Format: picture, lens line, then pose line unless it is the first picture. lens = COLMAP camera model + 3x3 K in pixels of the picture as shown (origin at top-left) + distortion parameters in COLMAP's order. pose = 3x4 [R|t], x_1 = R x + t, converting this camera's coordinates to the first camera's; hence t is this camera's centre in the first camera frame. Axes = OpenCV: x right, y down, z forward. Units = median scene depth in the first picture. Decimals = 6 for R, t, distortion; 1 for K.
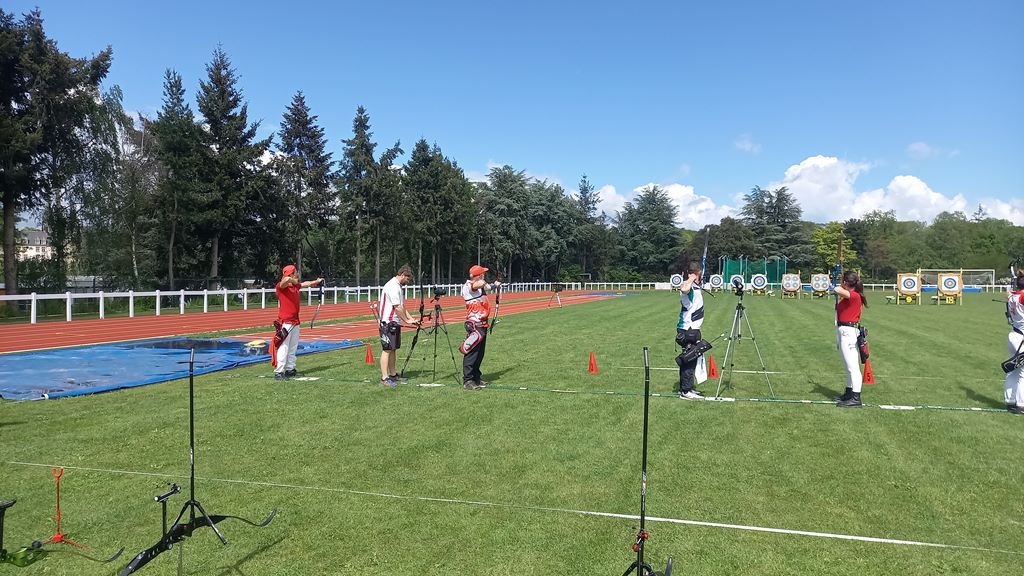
lens RADIAL K [[749.6, 0, 504.7], [0, 749.6, 278.8], [0, 0, 1]] dist [0.052235, -0.044008]
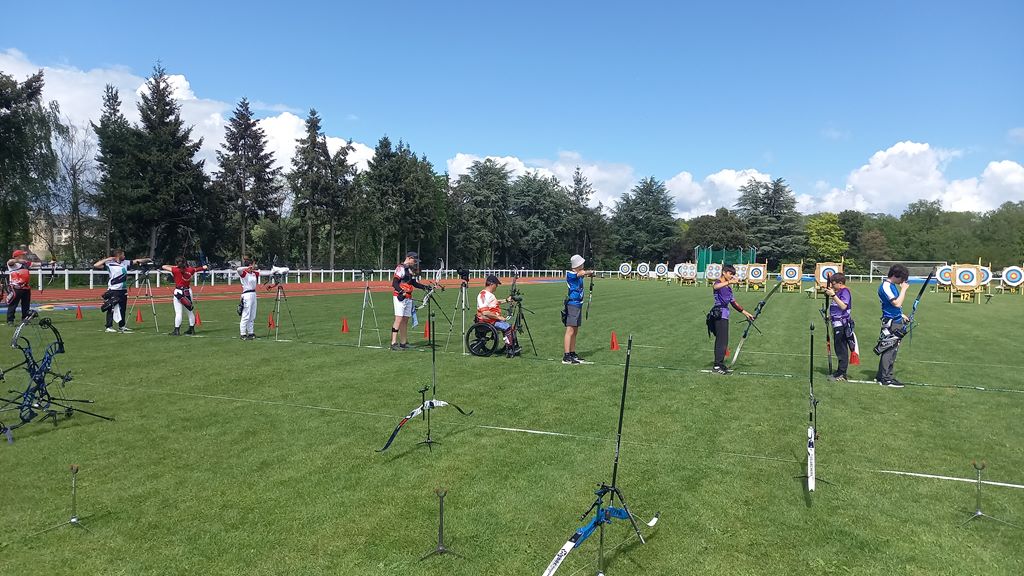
lens RADIAL K [[749.6, 0, 508.5], [0, 749.6, 279.9], [0, 0, 1]] dist [0.052235, -0.044008]
pose [[0.995200, 0.013926, -0.096867, 0.203156], [-0.012181, 0.999753, 0.018584, 0.000435], [0.097102, -0.017315, 0.995124, -0.087937]]
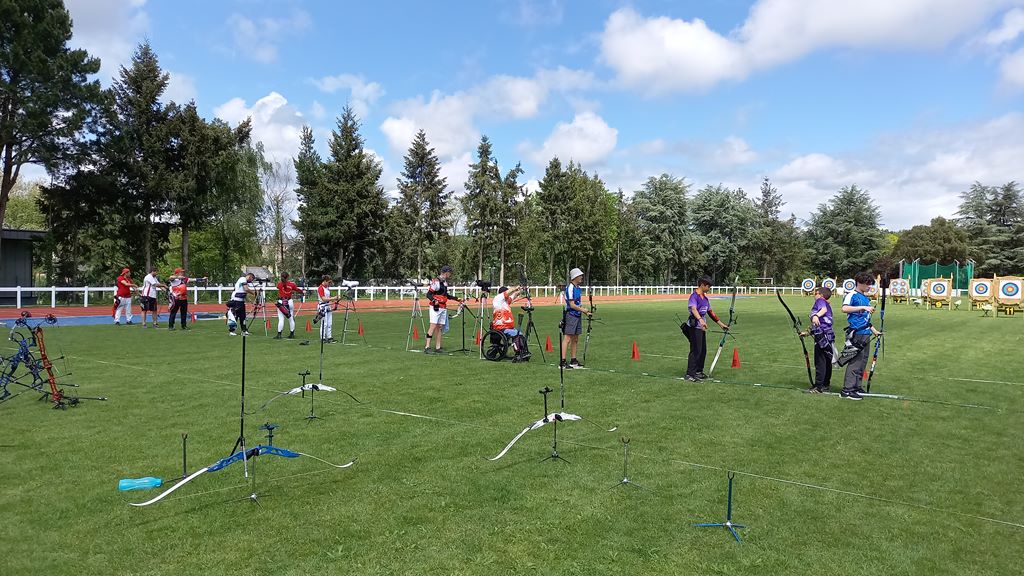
lens RADIAL K [[749.6, 0, 505.2], [0, 749.6, 287.7], [0, 0, 1]] dist [0.052235, -0.044008]
pose [[0.931776, 0.012289, -0.362826, 0.266141], [-0.009641, 0.999912, 0.009108, 0.001001], [0.362906, -0.004989, 0.931813, -0.097247]]
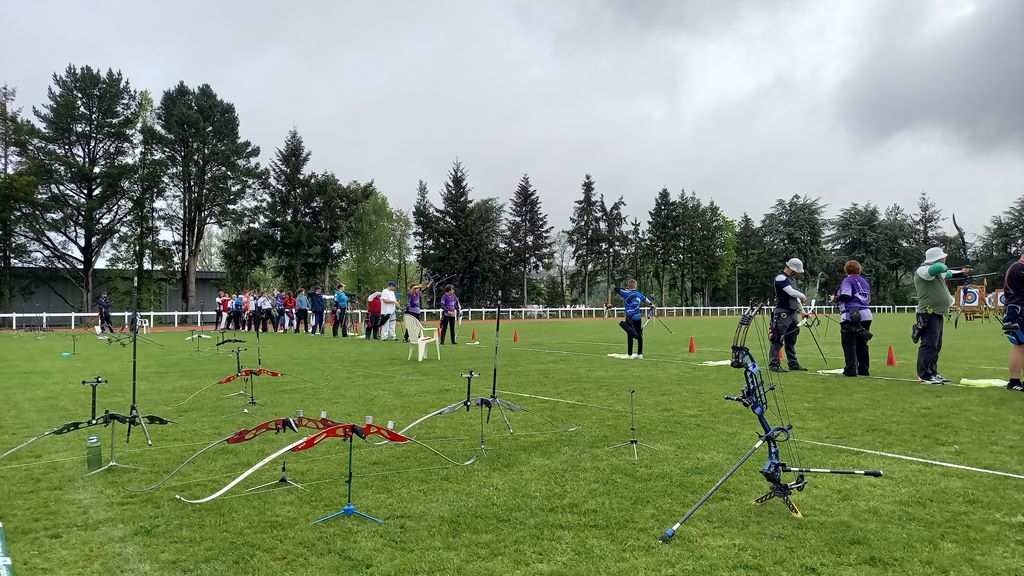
lens RADIAL K [[752.0, 0, 506.5], [0, 752.0, 292.3], [0, 0, 1]] dist [0.050061, -0.045225]
pose [[0.790868, -0.007186, -0.611945, 0.496865], [0.001255, 0.999948, -0.010120, -0.005279], [0.611986, 0.007236, 0.790836, -0.144133]]
